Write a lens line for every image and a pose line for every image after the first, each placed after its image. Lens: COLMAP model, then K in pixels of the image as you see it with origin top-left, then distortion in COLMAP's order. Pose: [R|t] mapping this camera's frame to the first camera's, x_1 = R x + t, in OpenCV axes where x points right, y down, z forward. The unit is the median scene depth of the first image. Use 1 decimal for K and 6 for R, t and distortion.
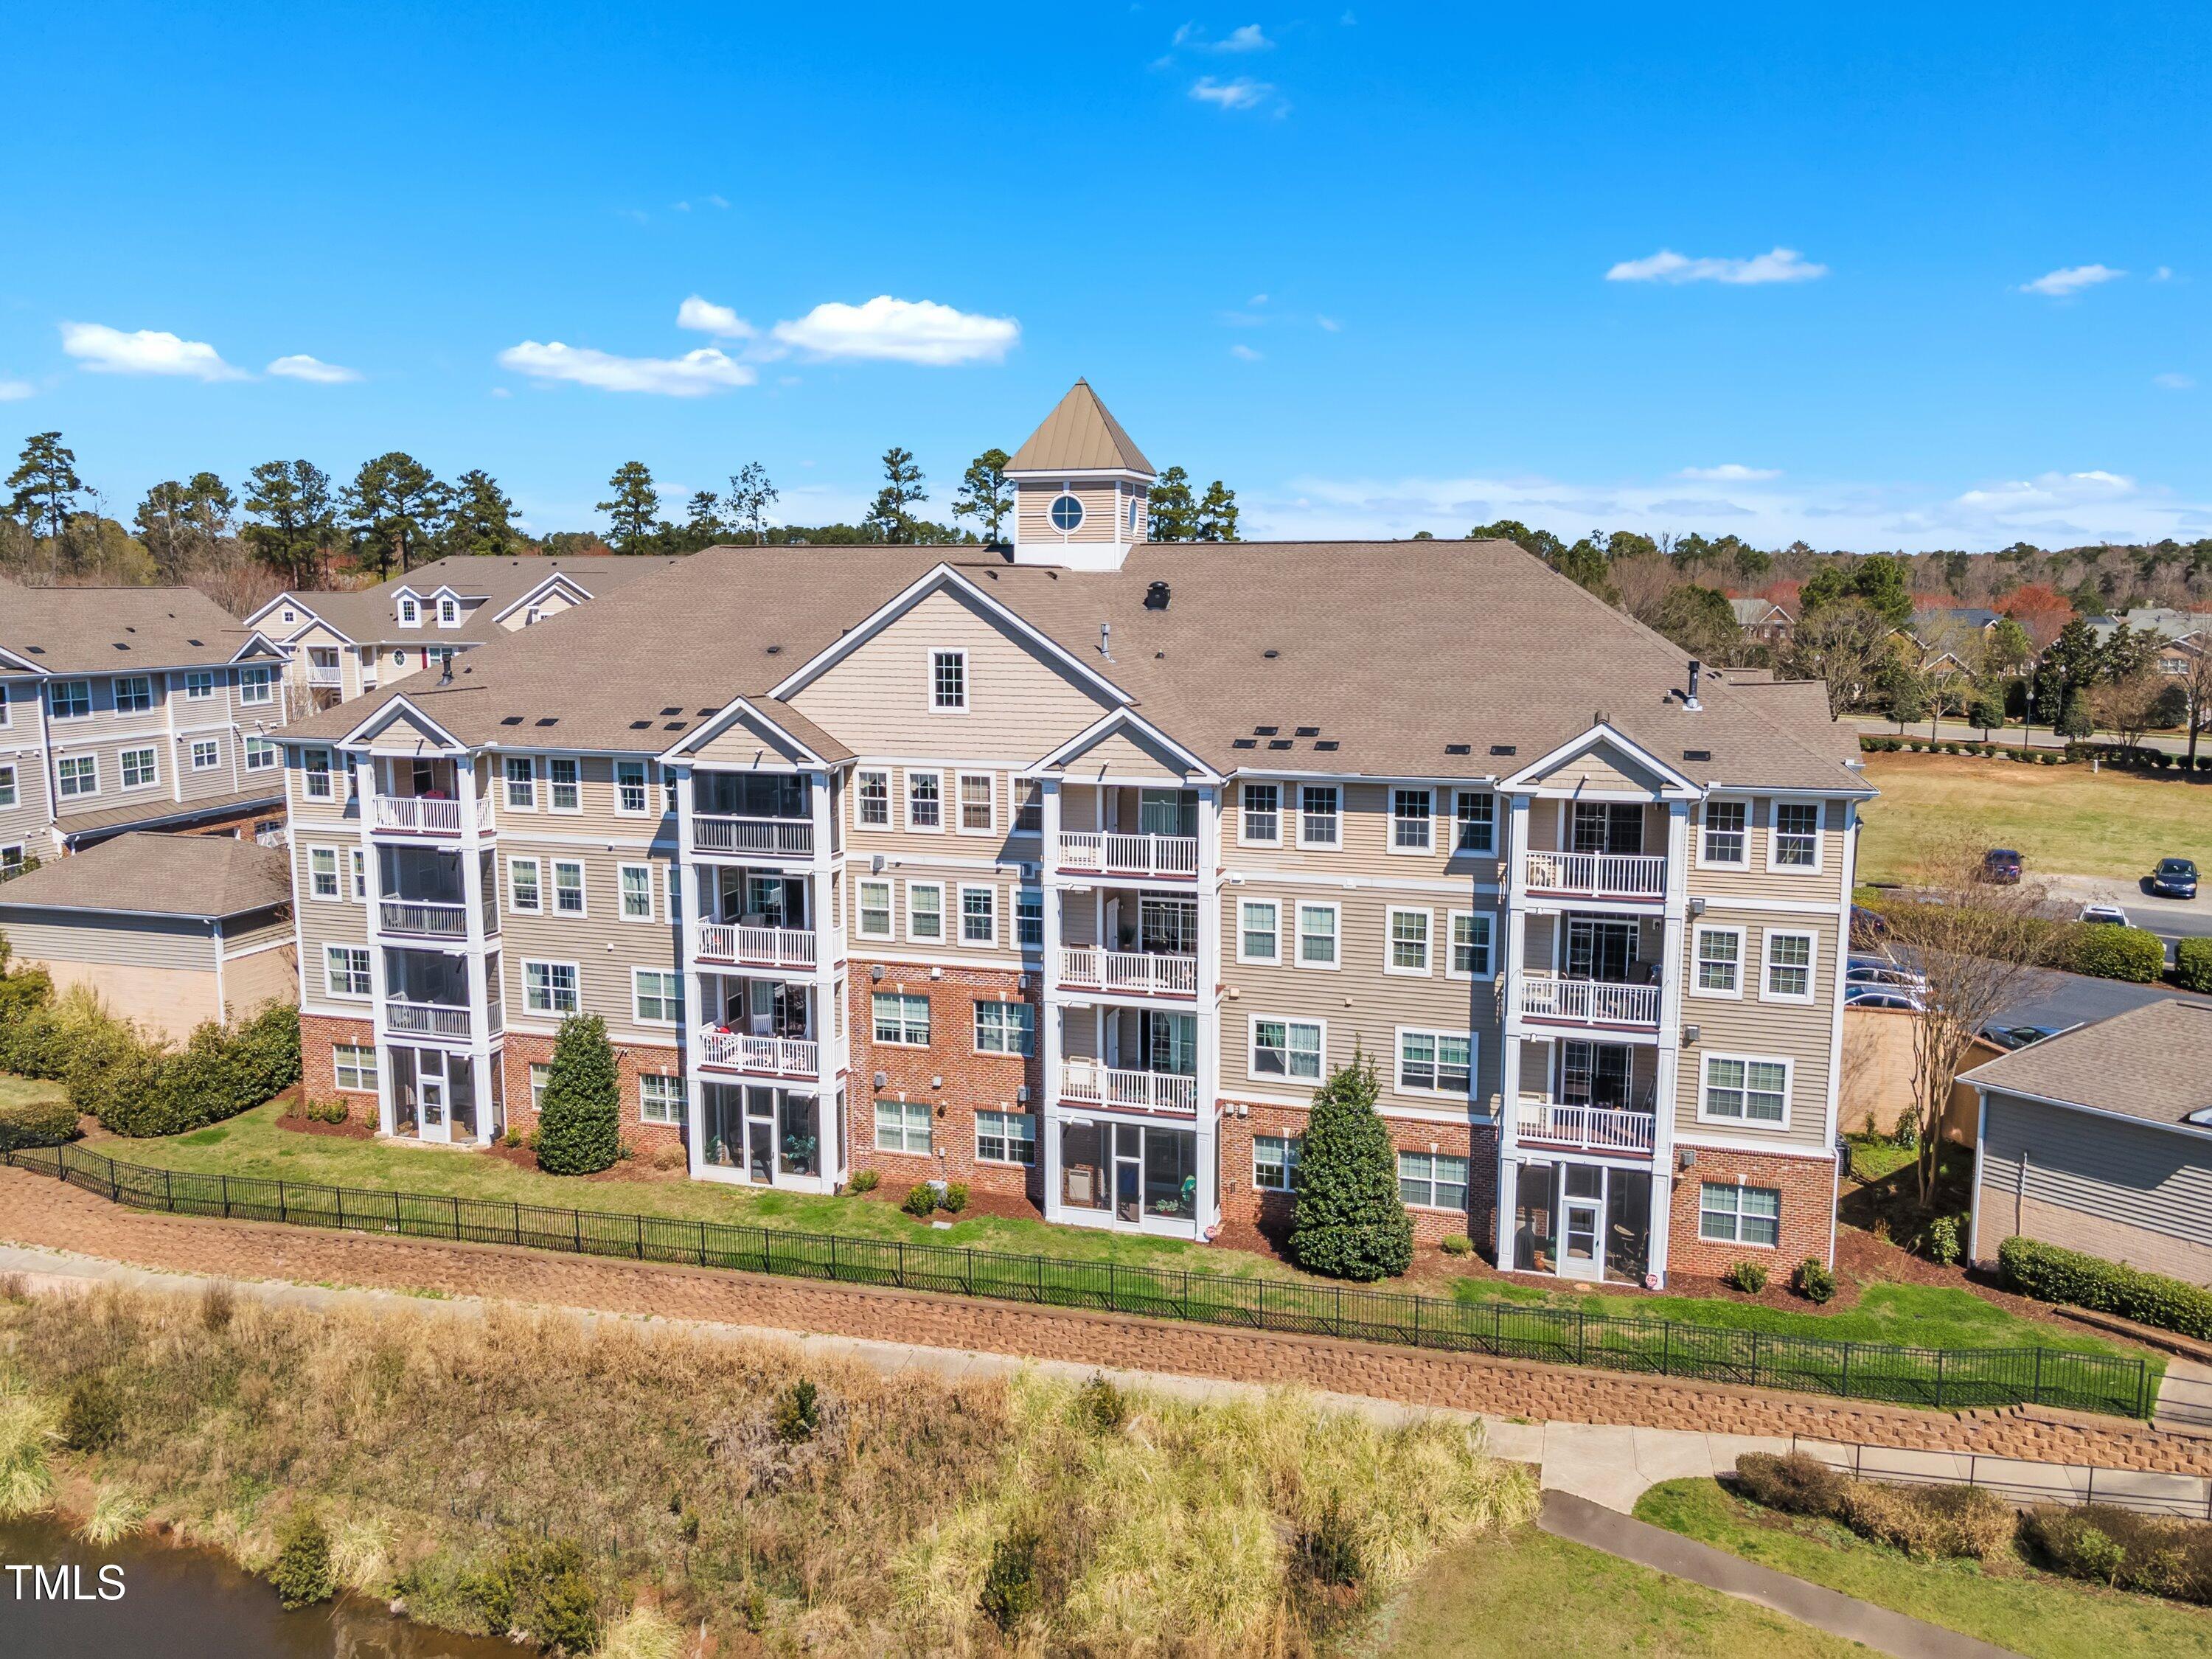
lens RADIAL K [[1622.3, 0, 1117.1], [0, 1622.3, 786.2], [0, 0, 1]] dist [0.036863, 0.001262]
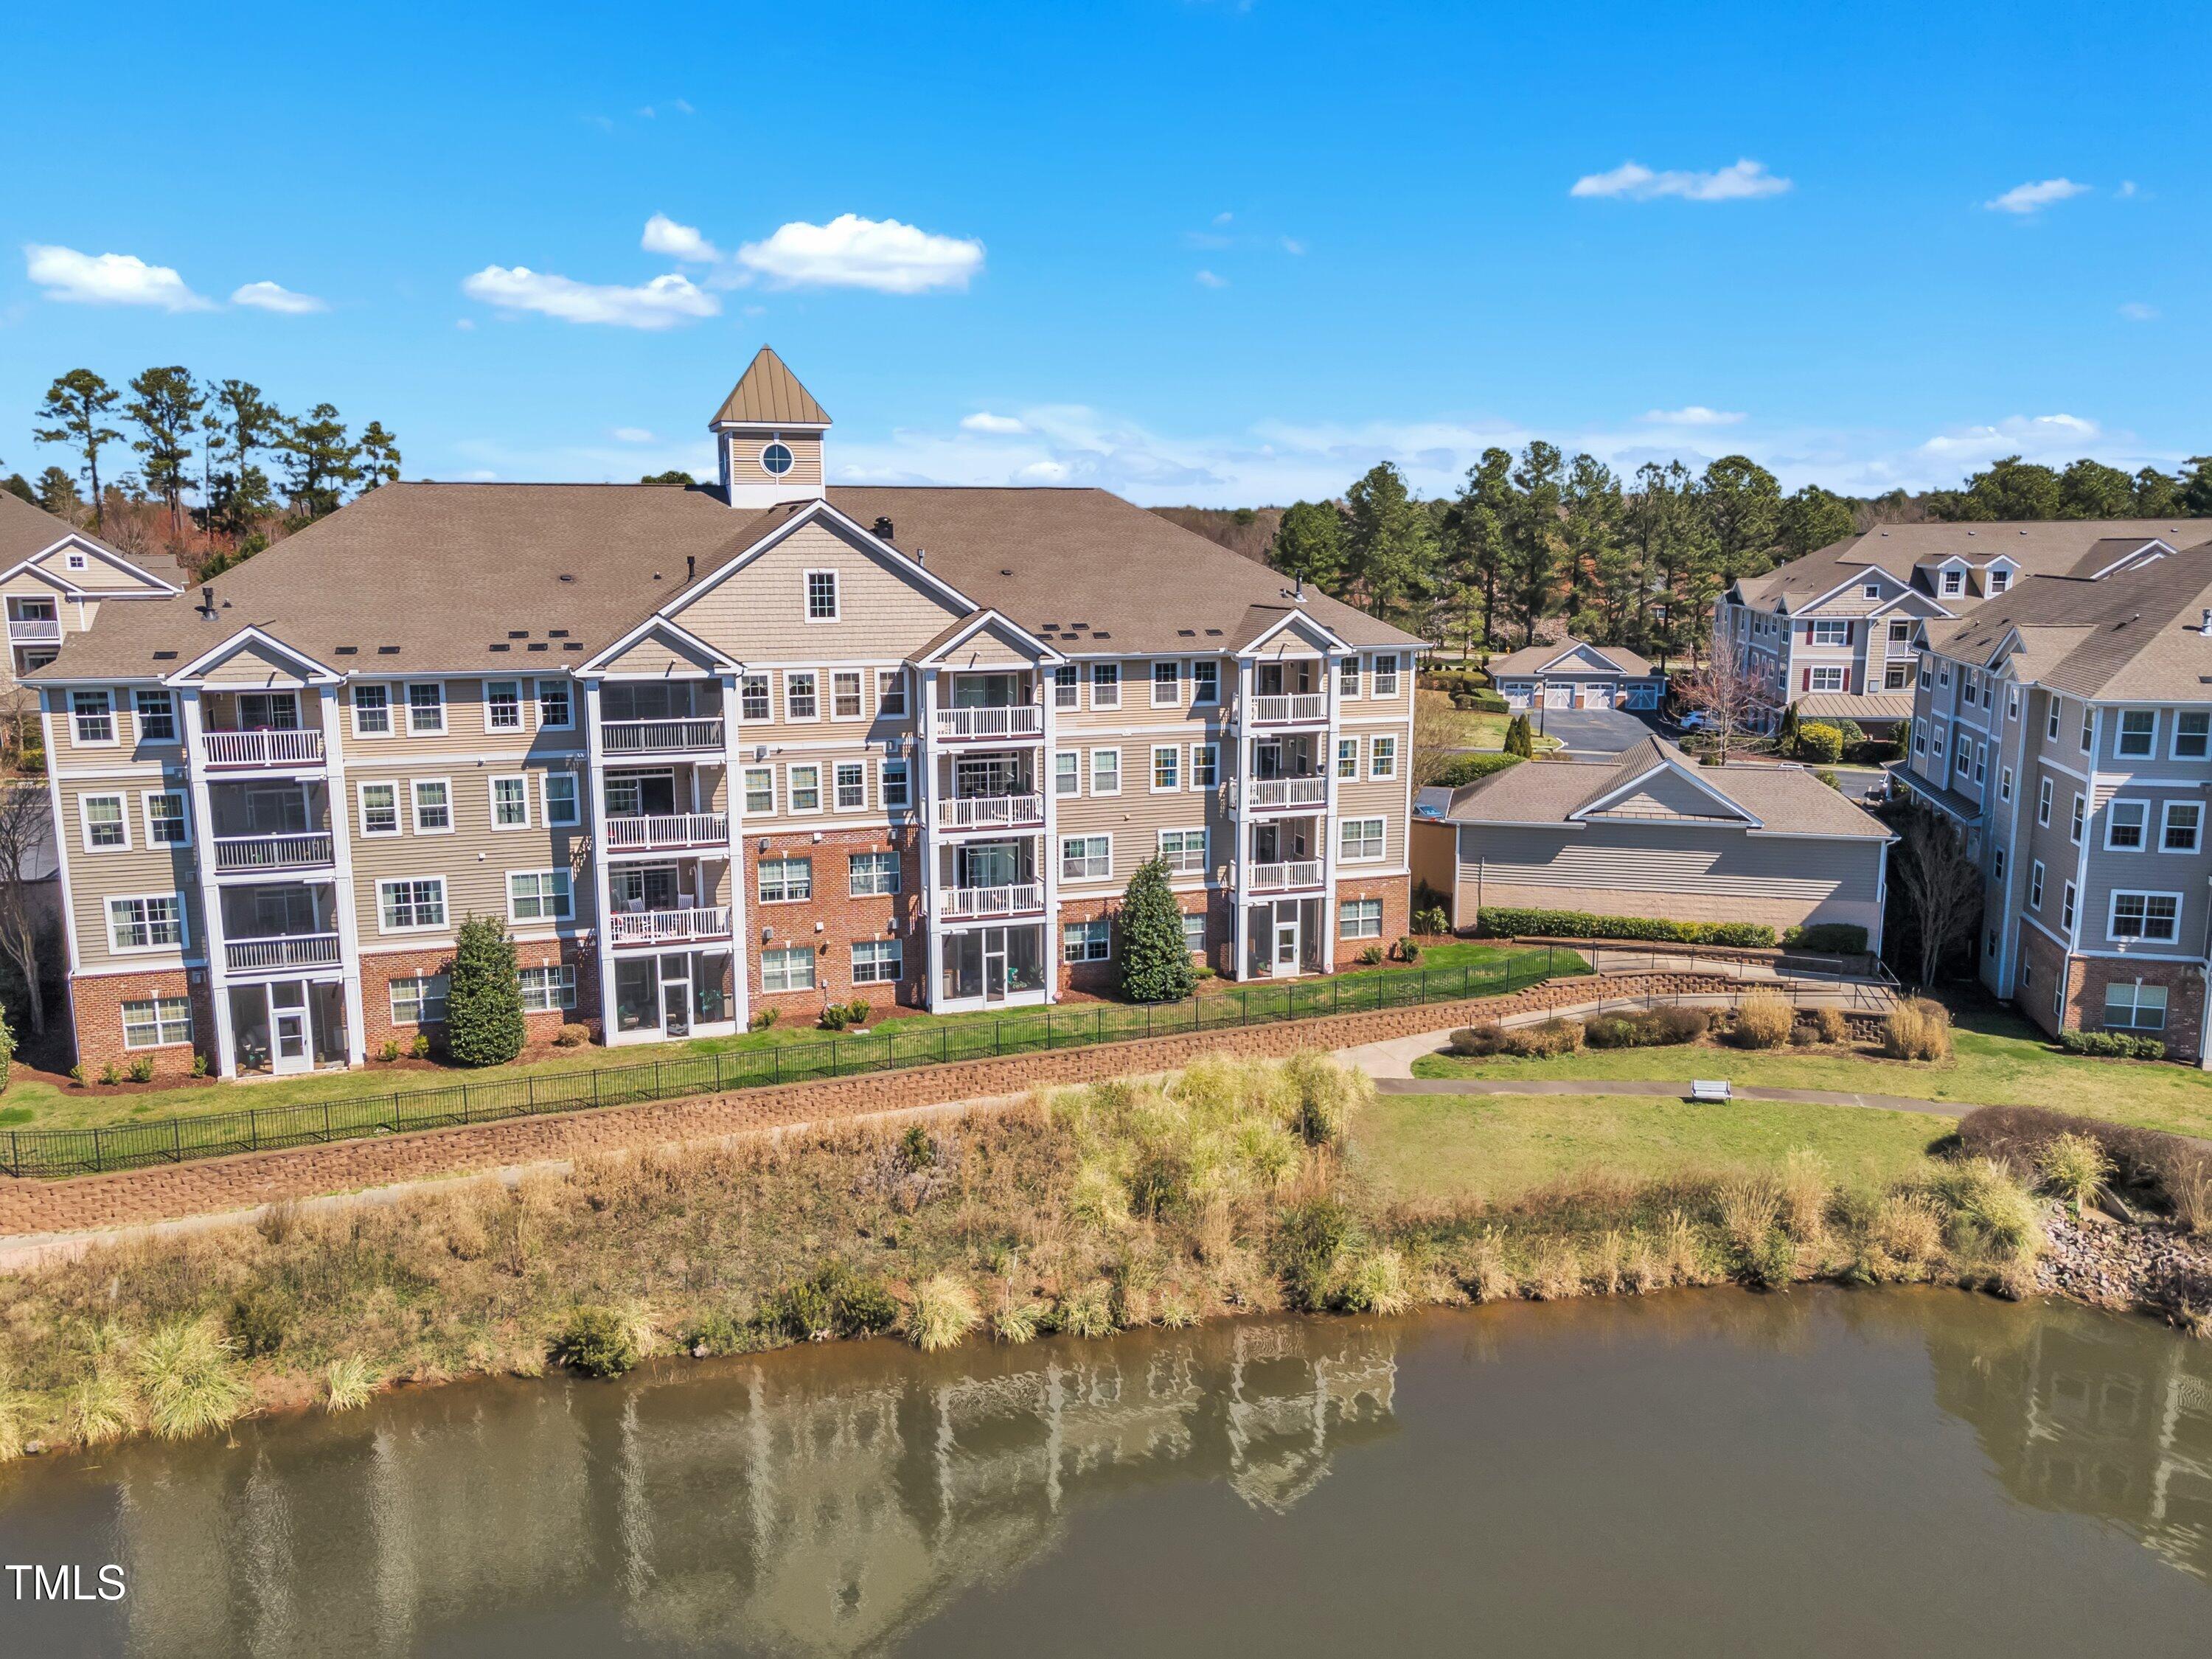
lens RADIAL K [[1619.8, 0, 1076.9], [0, 1619.8, 794.6], [0, 0, 1]] dist [0.062545, -0.001128]
pose [[0.815551, -0.094749, 0.570875, -0.662117], [0.075623, 0.995495, 0.057189, 0.028700], [-0.573722, -0.003469, 0.819043, -0.116148]]
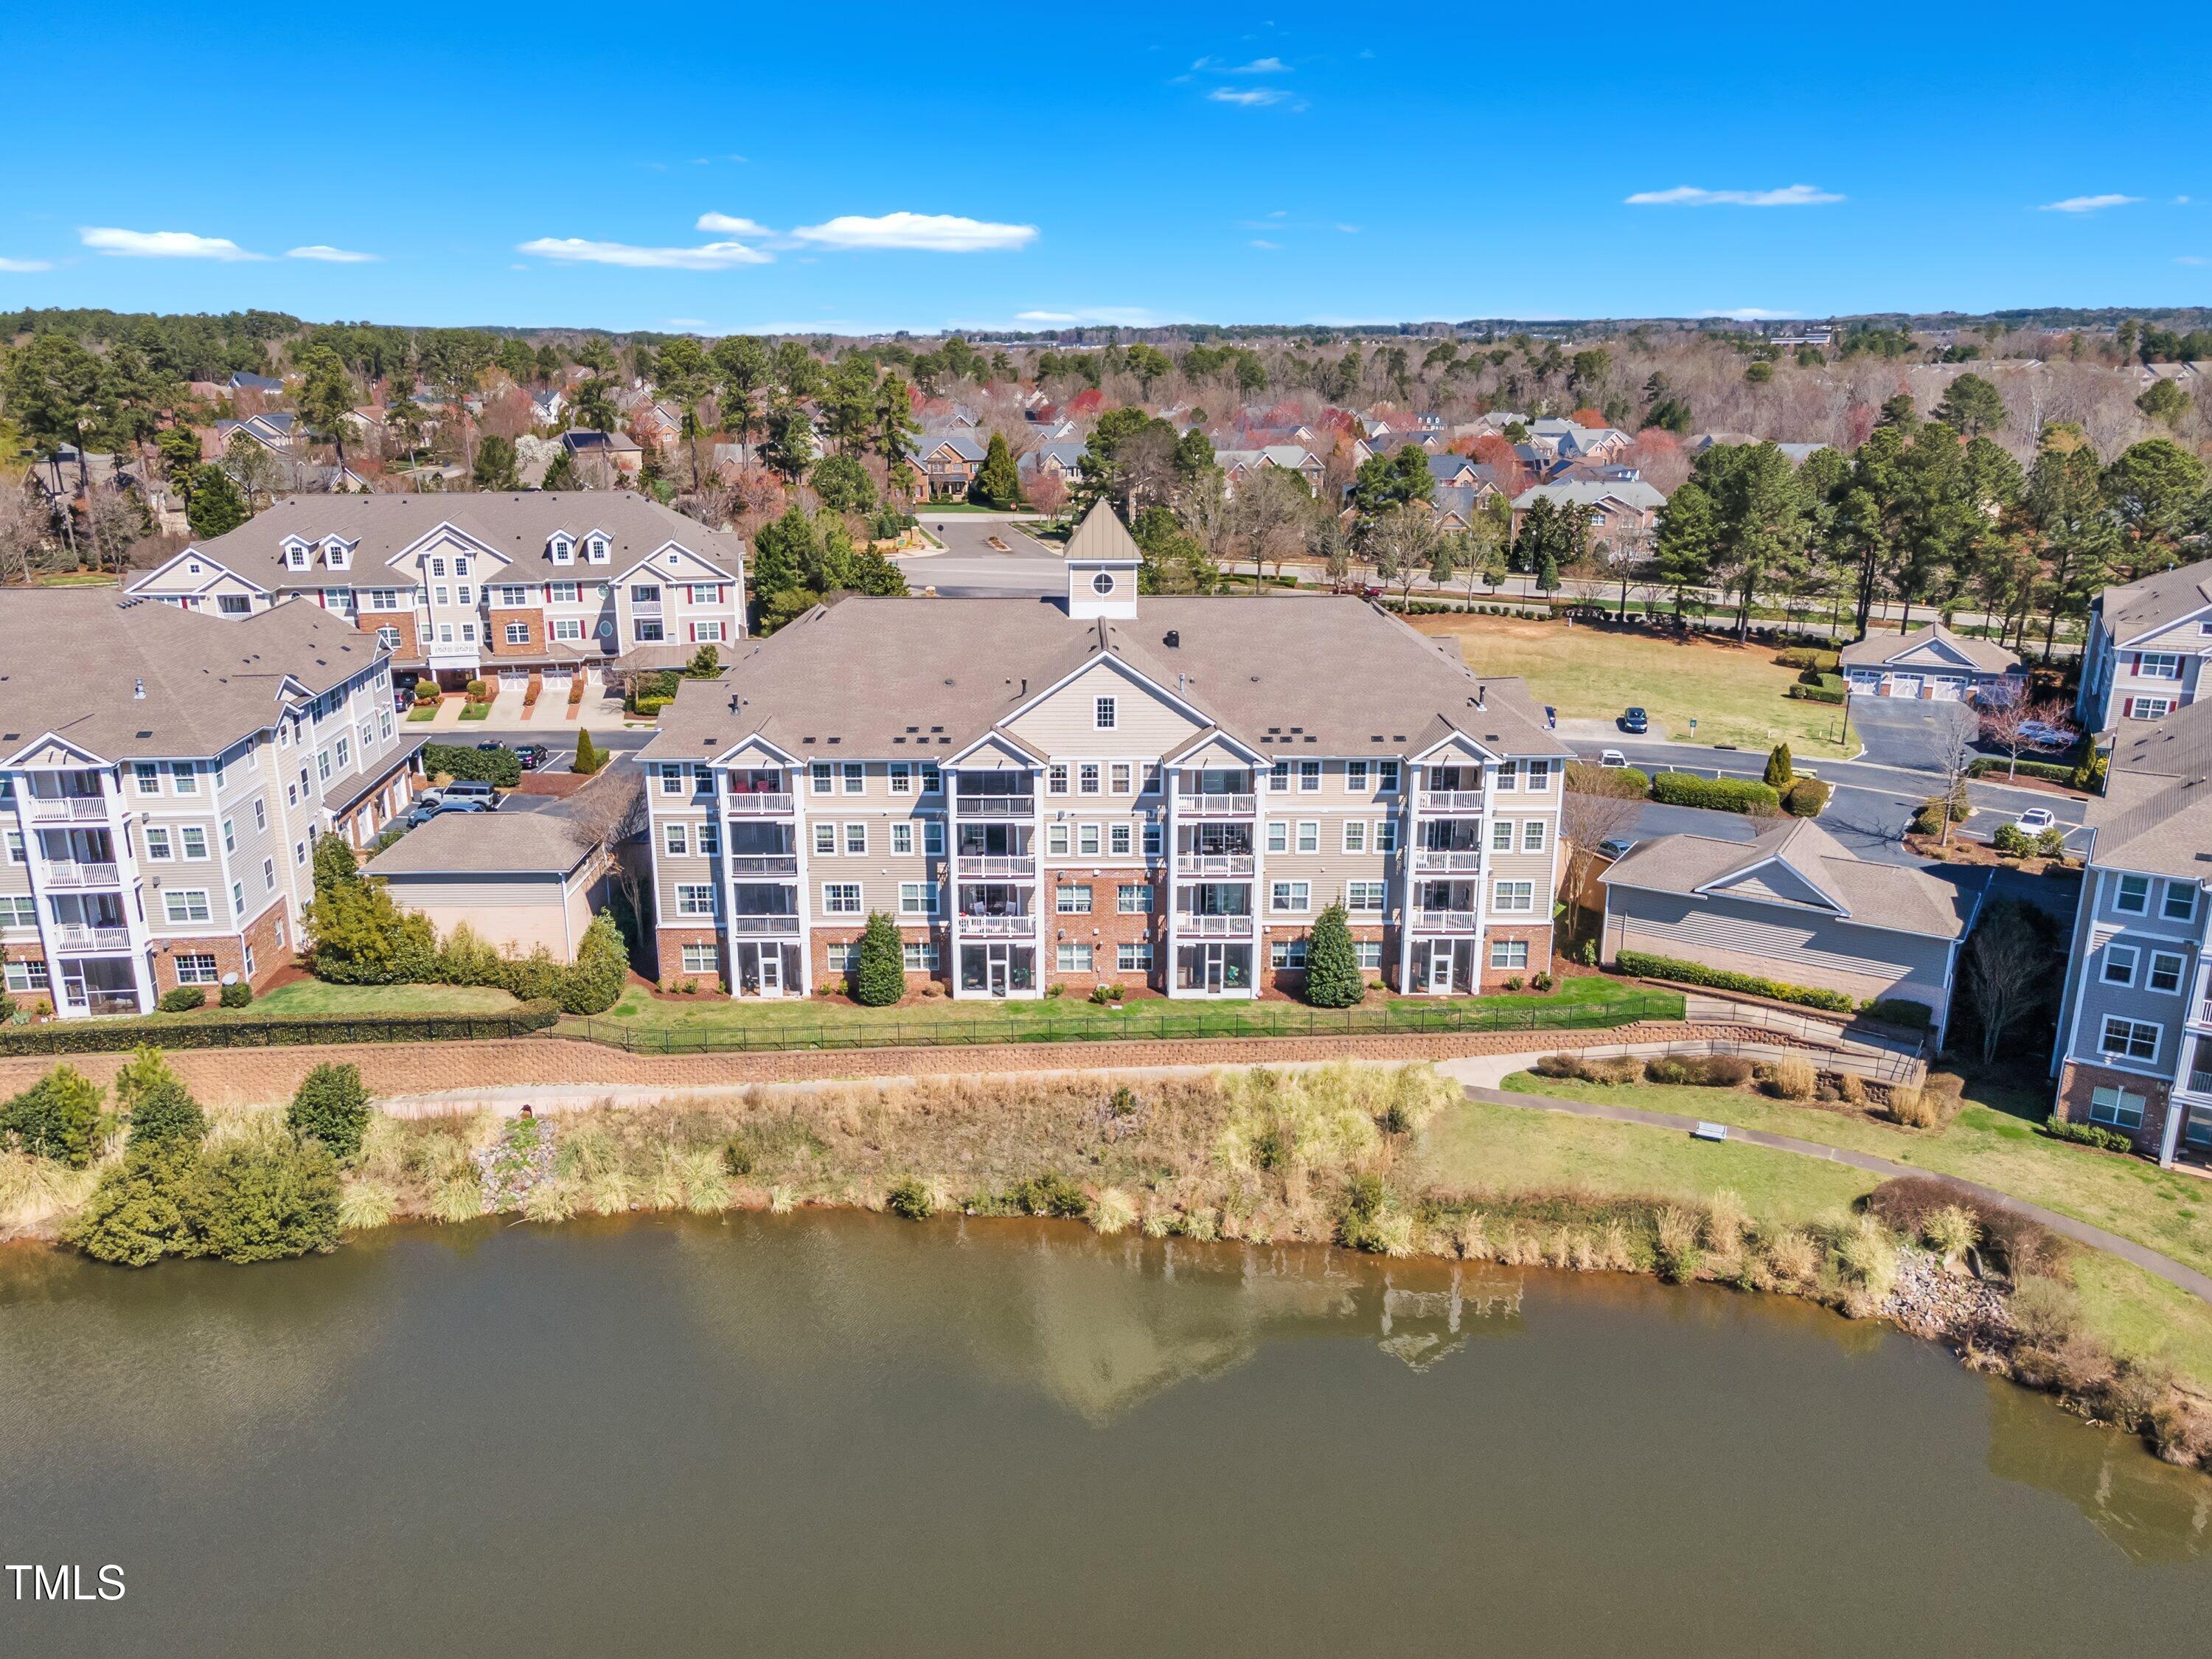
lens RADIAL K [[1644.2, 0, 1104.4], [0, 1644.2, 767.4], [0, 0, 1]] dist [0.054722, 0.009456]
pose [[0.948801, -0.077381, 0.306249, -0.666995], [0.035450, 0.989490, 0.140187, -0.260879], [-0.313878, -0.122153, 0.941573, -0.718112]]
